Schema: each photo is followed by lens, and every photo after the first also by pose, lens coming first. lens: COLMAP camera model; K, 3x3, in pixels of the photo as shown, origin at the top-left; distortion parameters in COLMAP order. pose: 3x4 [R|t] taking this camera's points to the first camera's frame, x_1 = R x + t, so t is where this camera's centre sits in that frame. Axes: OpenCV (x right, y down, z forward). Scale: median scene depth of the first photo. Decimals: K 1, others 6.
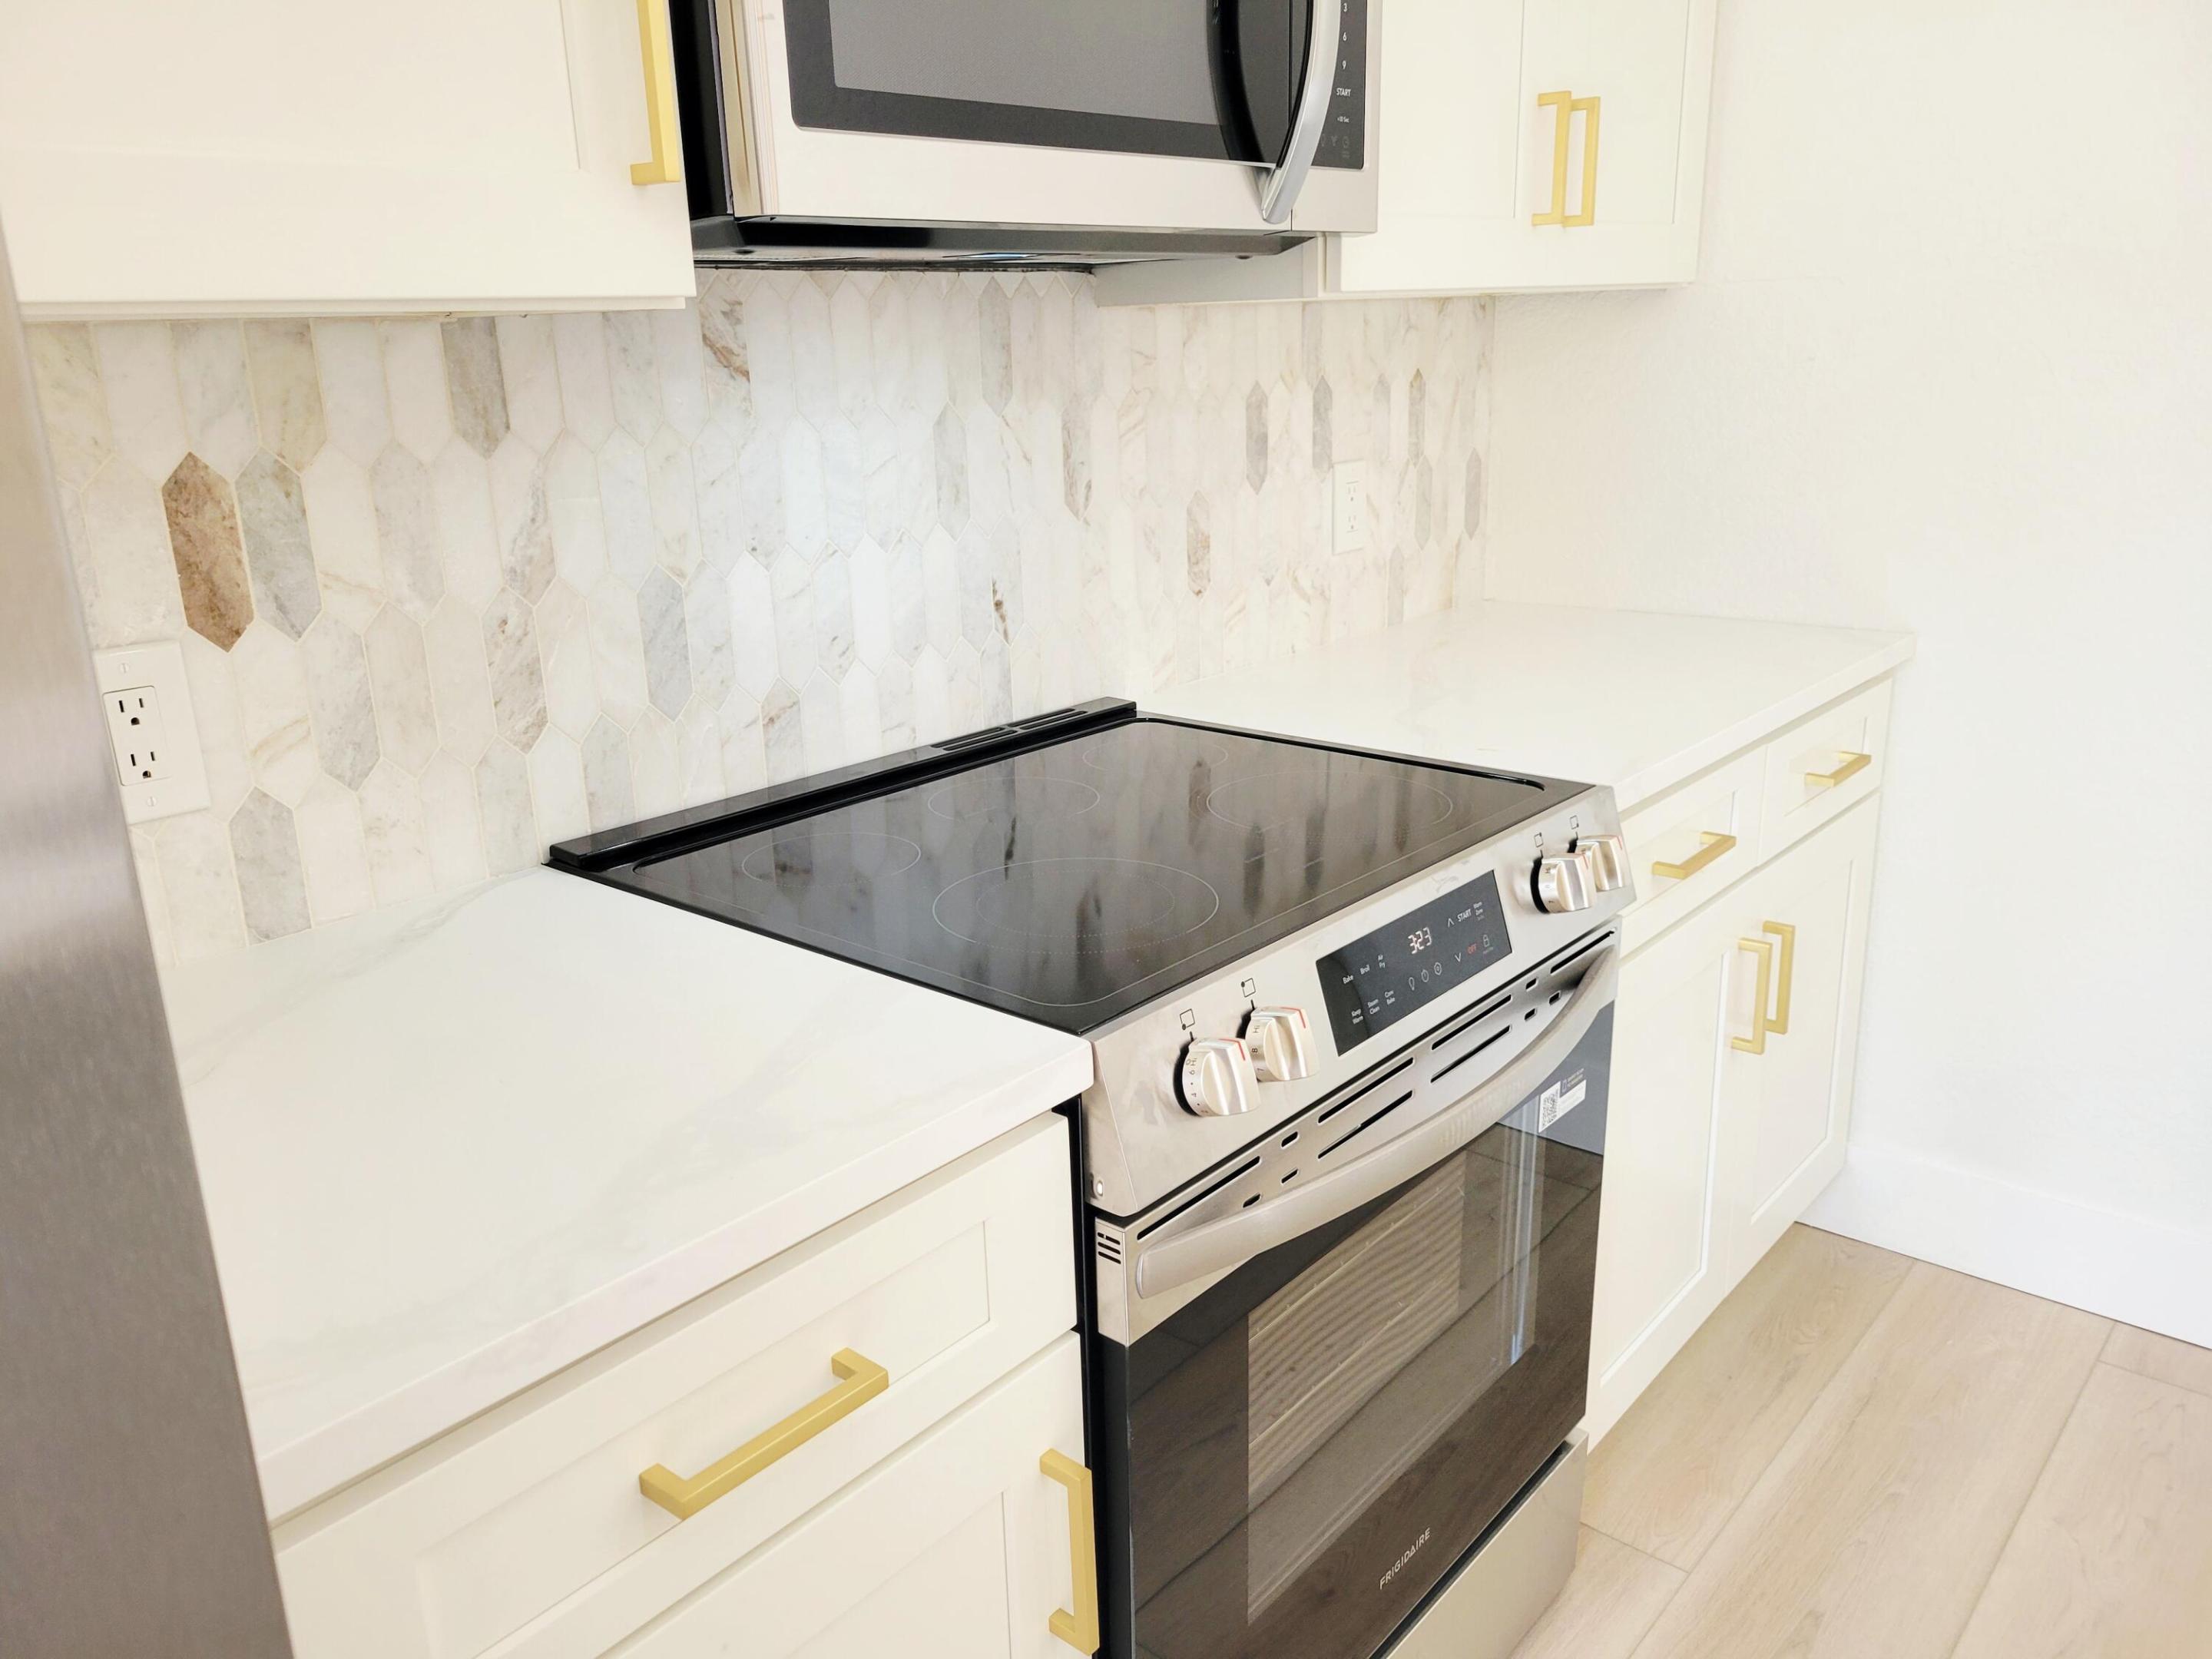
lens RADIAL K [[1665.5, 0, 1089.5], [0, 1665.5, 818.0], [0, 0, 1]] dist [0.034090, -0.005592]
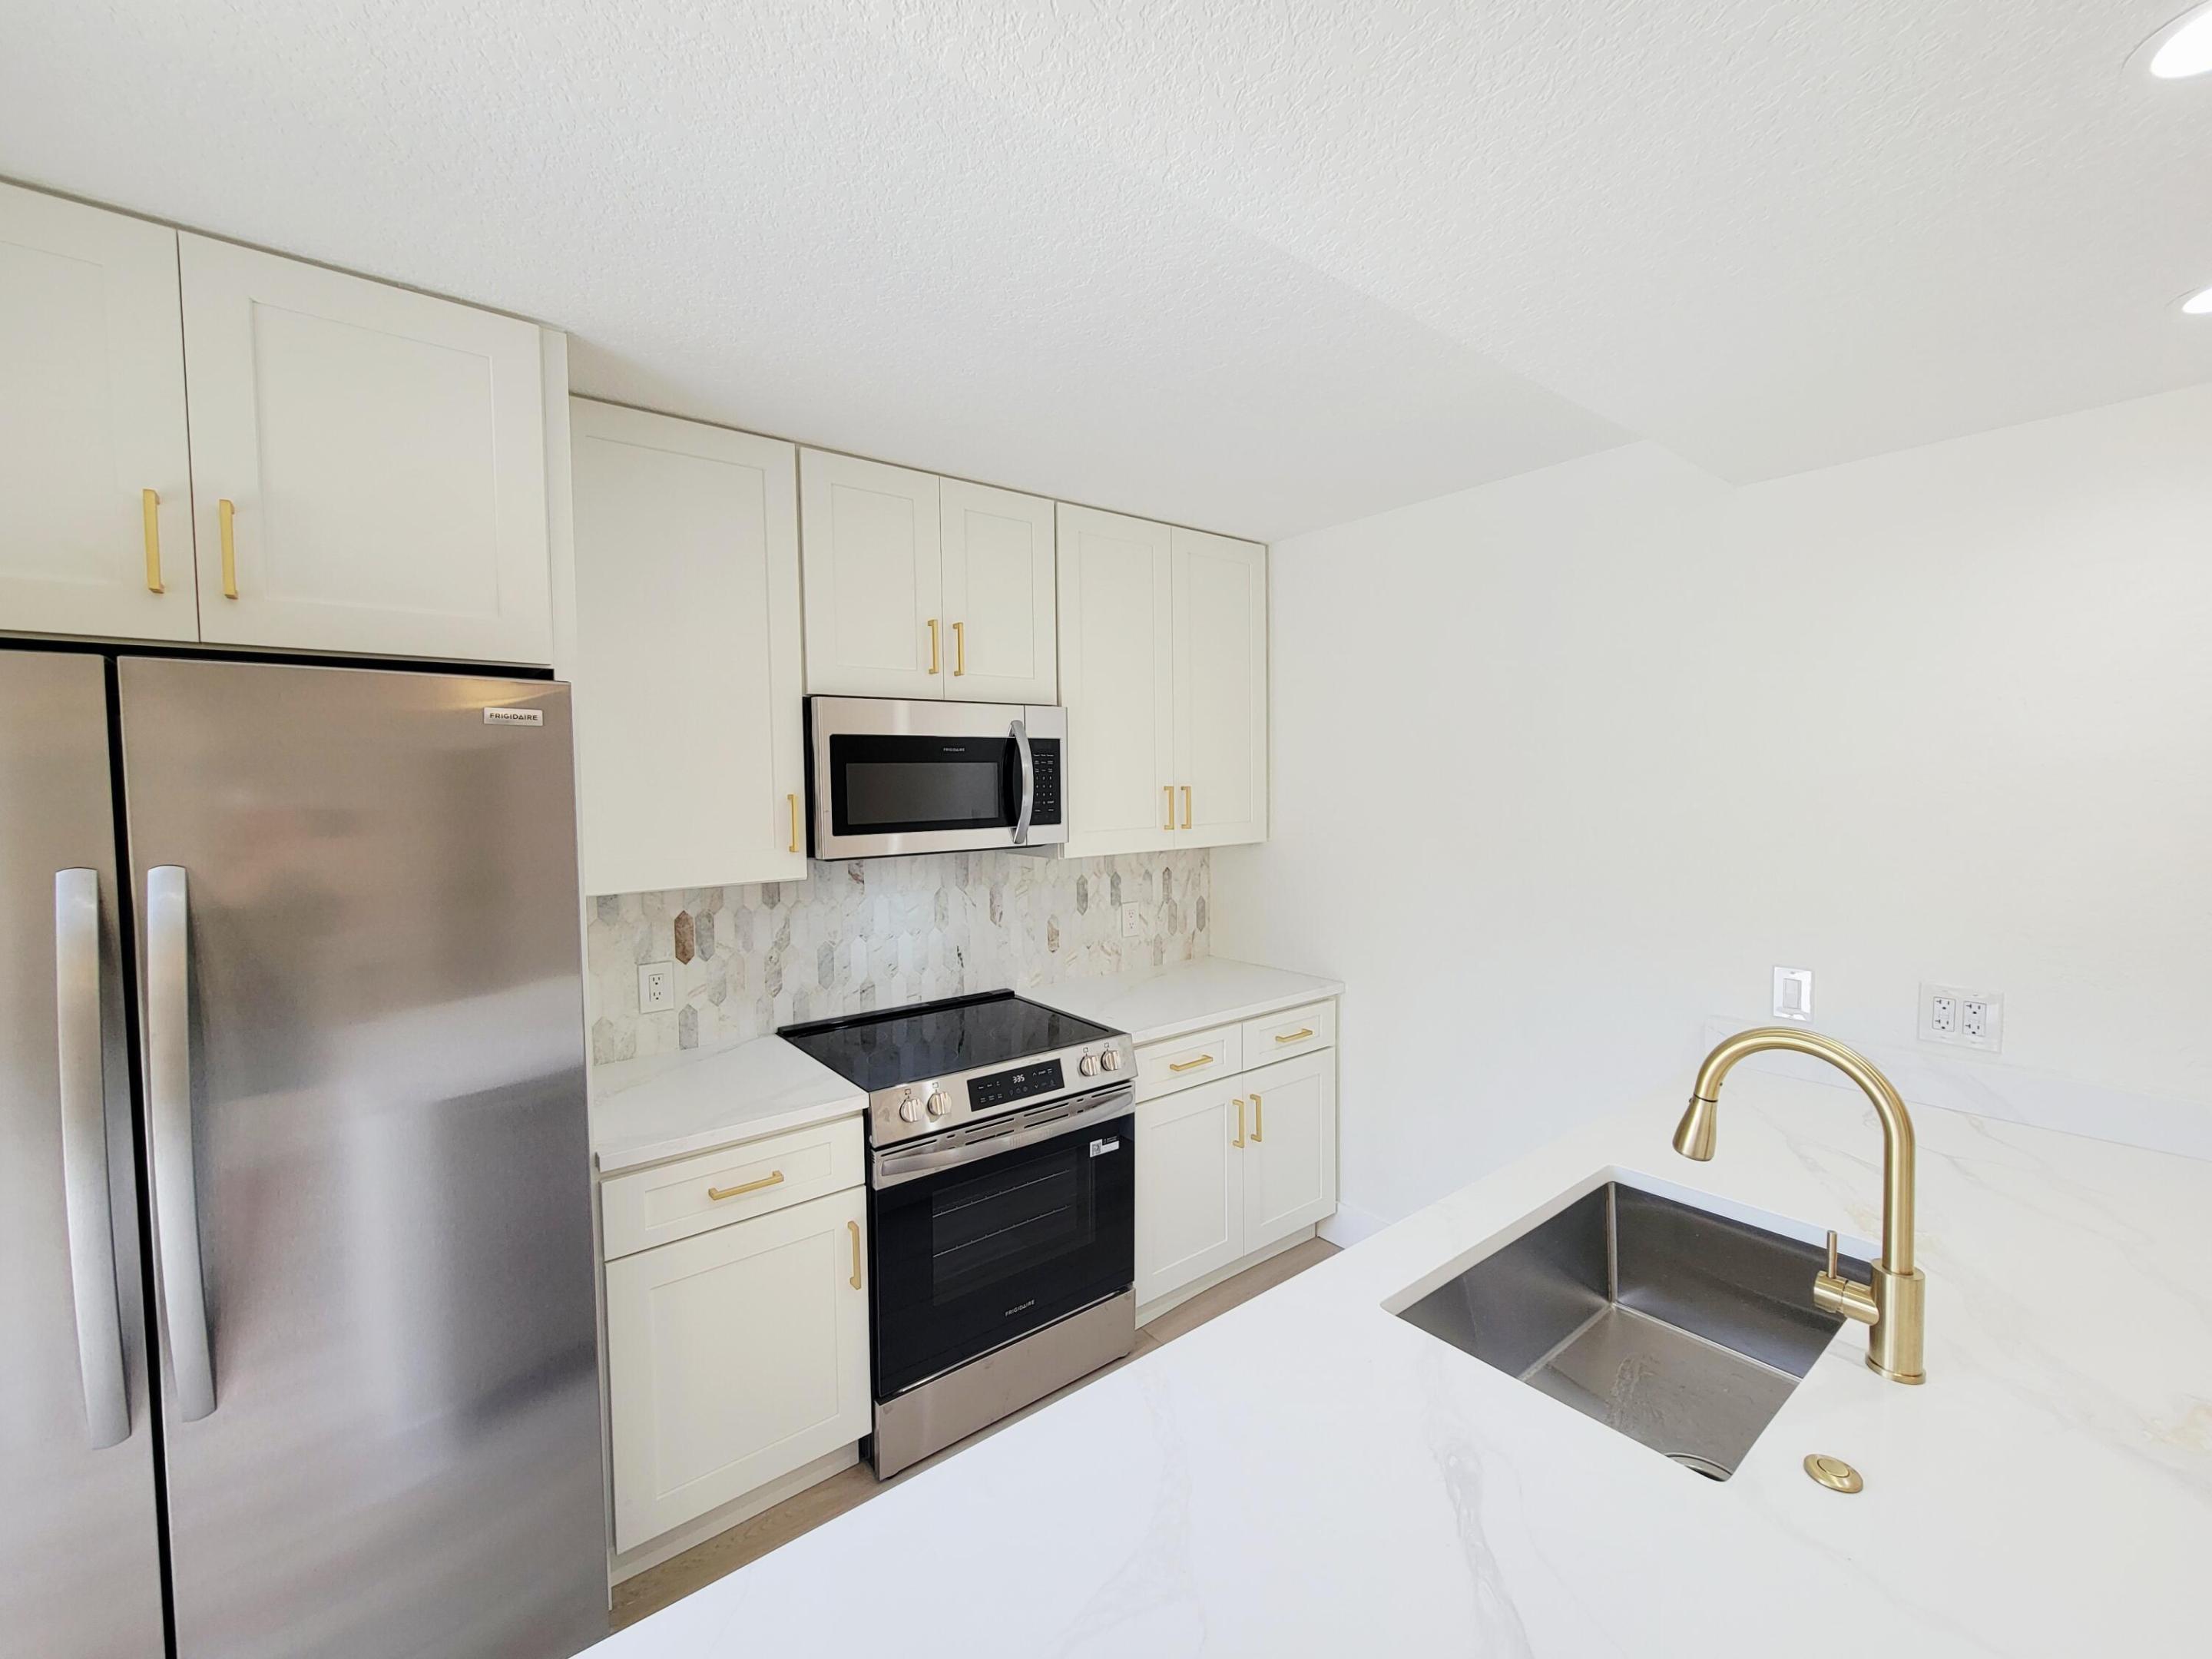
lens RADIAL K [[906.4, 0, 1104.8], [0, 906.4, 823.1], [0, 0, 1]] dist [-0.000272, -0.000350]
pose [[0.981554, 0.029870, -0.188836, 0.520371], [-0.072276, 0.972393, -0.221873, -0.021003], [0.176995, 0.231429, 0.956616, -0.548581]]
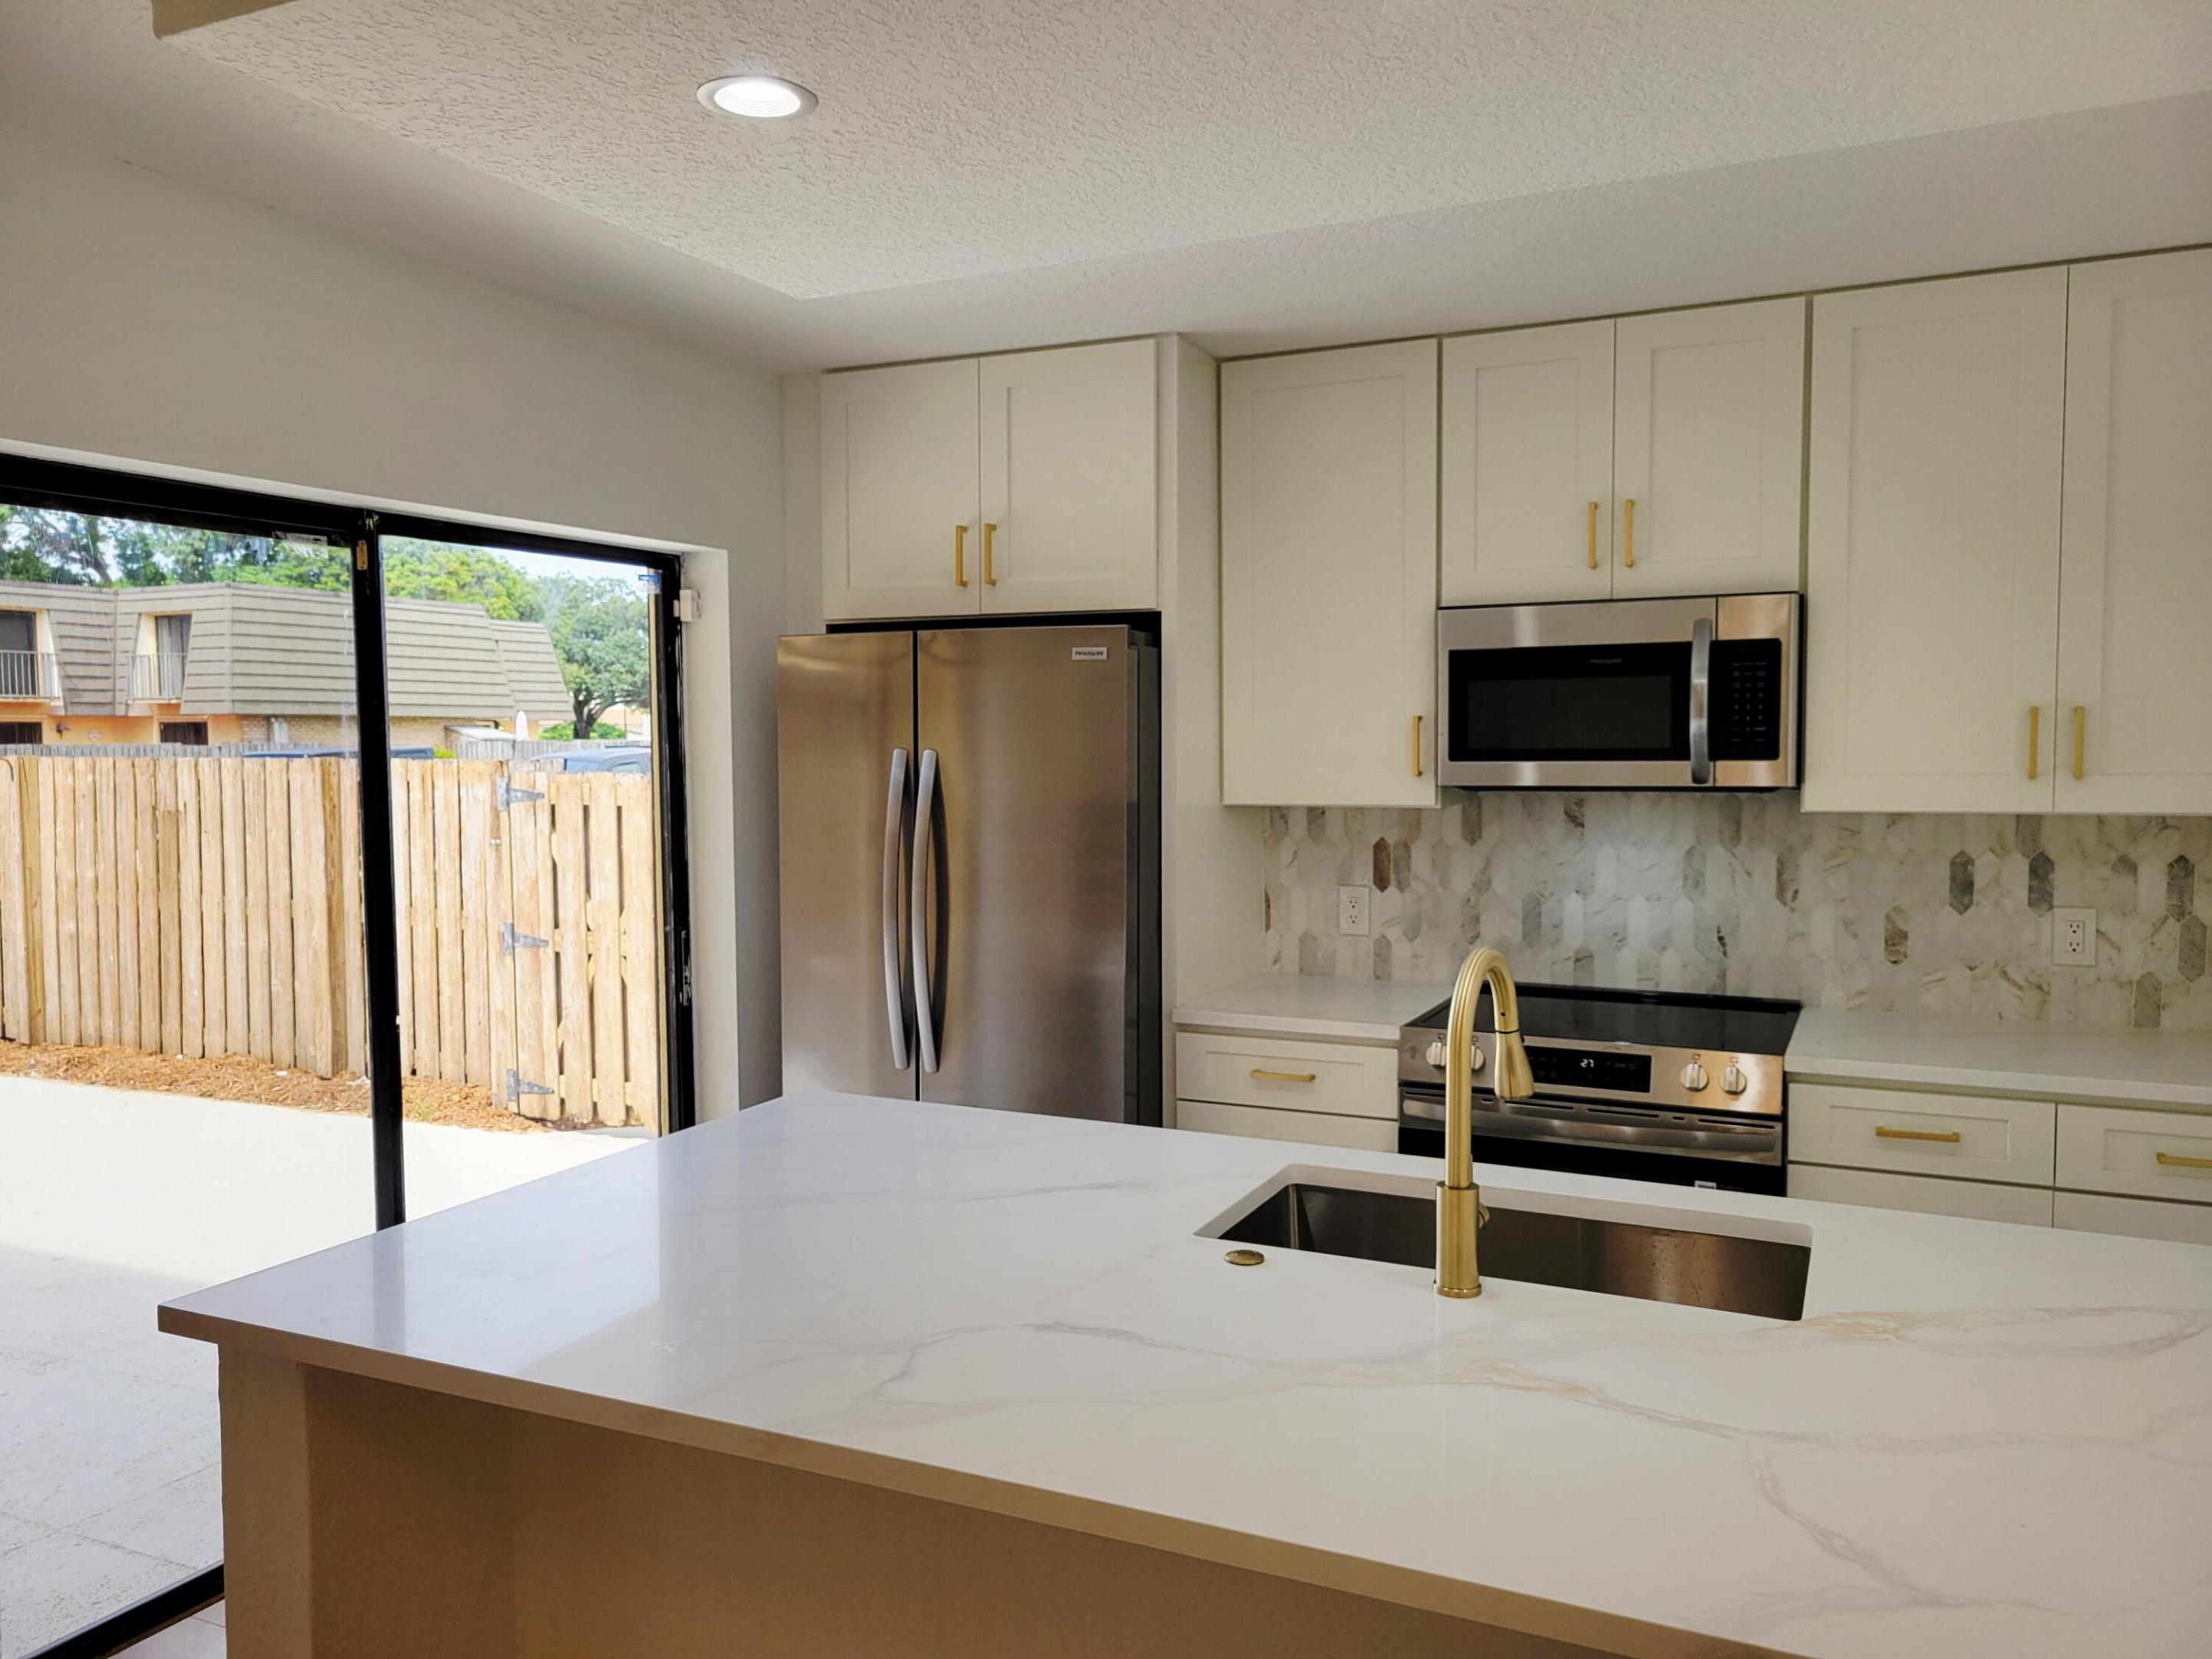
lens RADIAL K [[1677.2, 0, 1099.2], [0, 1677.2, 847.0], [0, 0, 1]] dist [0.035399, -0.007949]
pose [[0.262804, 0.095623, -0.960099, 1.921113], [-0.271771, 0.962123, 0.021434, -0.076771], [0.925783, 0.255294, 0.278837, -0.383127]]
